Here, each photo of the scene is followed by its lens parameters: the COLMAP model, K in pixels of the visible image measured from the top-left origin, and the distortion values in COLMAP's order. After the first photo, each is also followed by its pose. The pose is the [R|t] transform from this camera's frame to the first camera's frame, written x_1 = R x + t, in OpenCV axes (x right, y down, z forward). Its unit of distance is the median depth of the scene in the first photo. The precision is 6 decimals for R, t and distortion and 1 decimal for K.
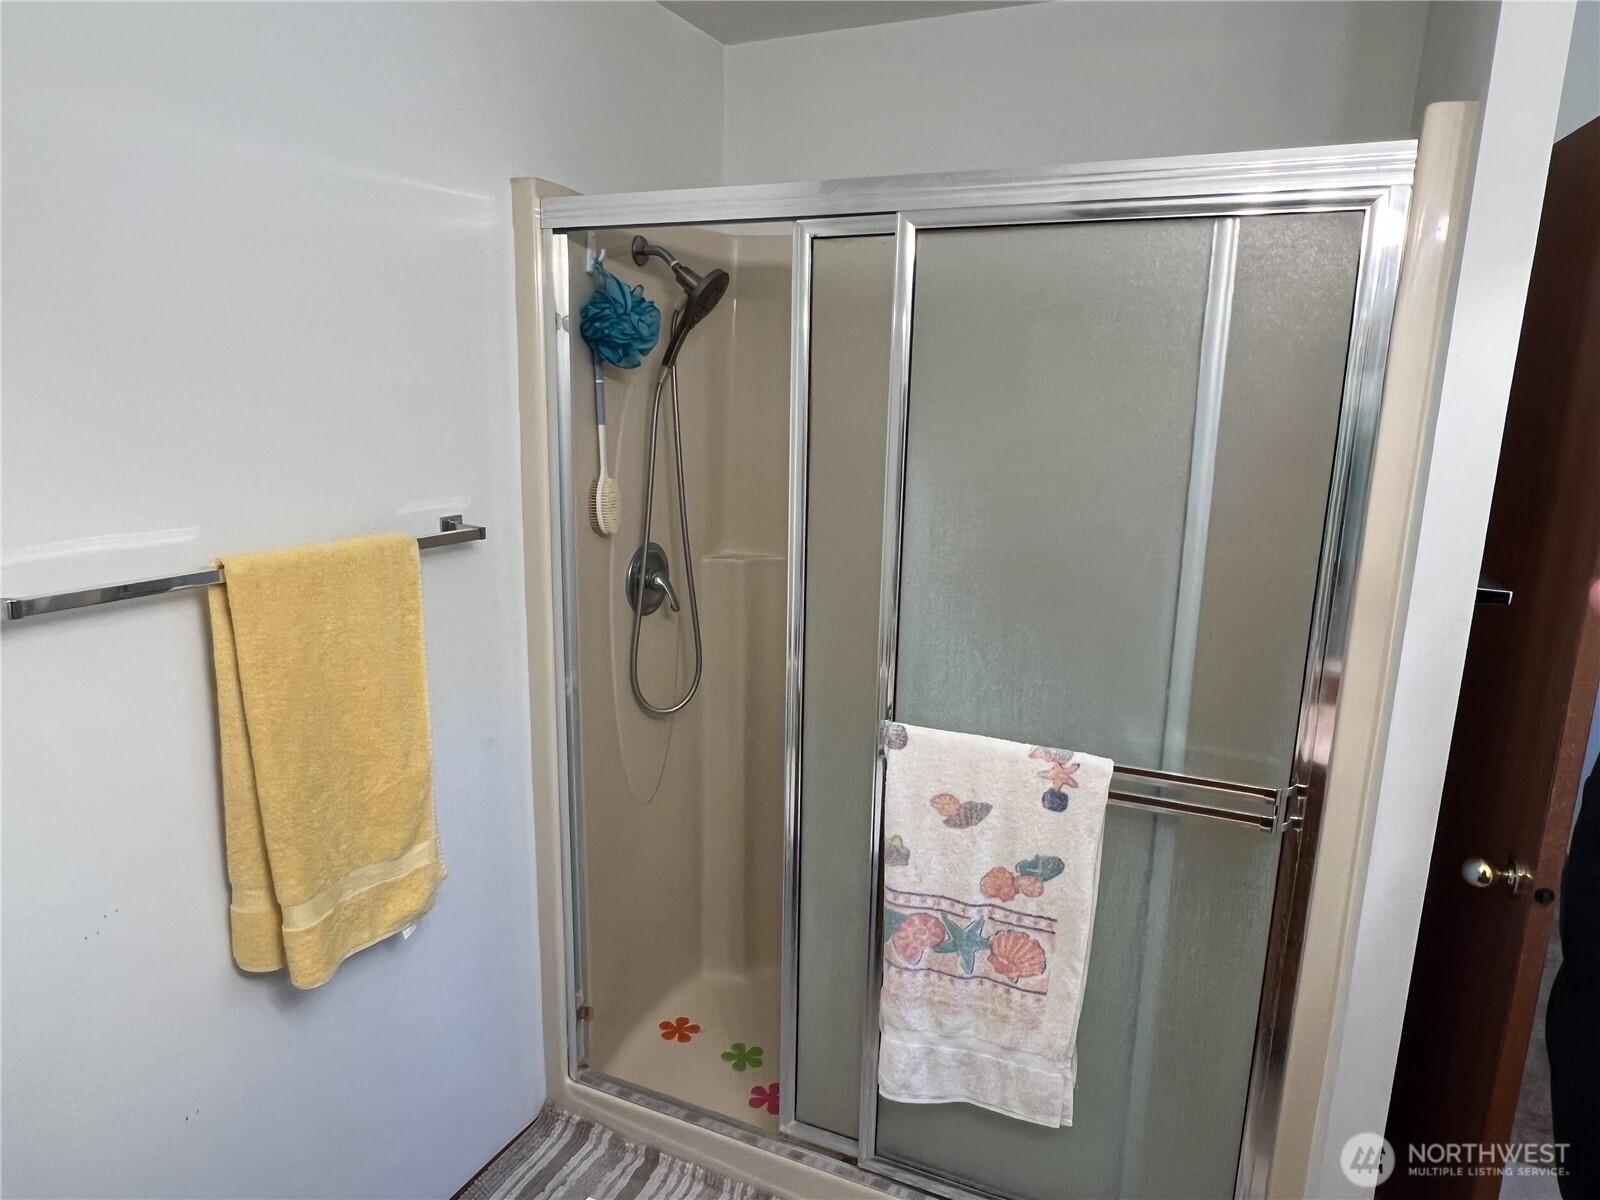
lens RADIAL K [[1024.0, 0, 791.5], [0, 1024.0, 613.1], [0, 0, 1]] dist [-0.004199, -0.001617]
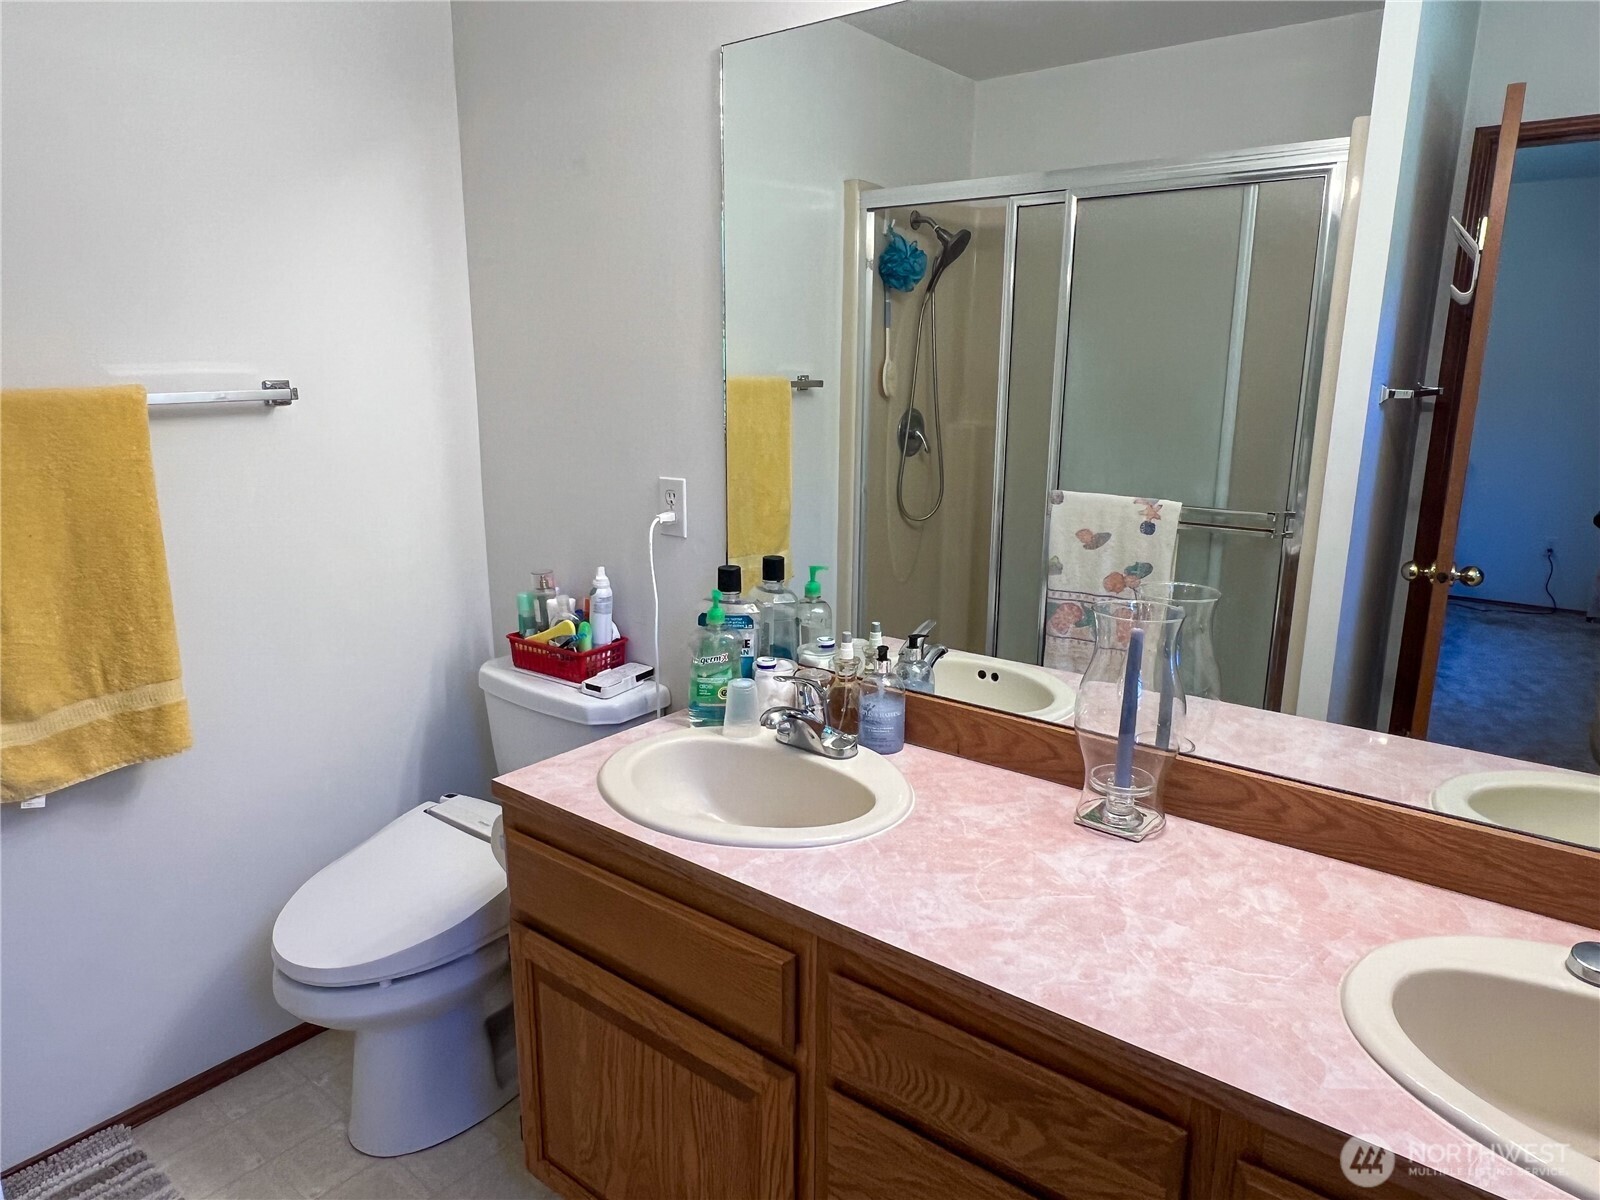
lens RADIAL K [[1024.0, 0, 798.7], [0, 1024.0, 587.4], [0, 0, 1]] dist [-0.004199, -0.001617]
pose [[0.973127, 0.039211, -0.226906, 0.068343], [-0.040528, 0.999178, -0.001147, 0.259164], [0.226674, 0.010312, 0.973916, -0.673768]]
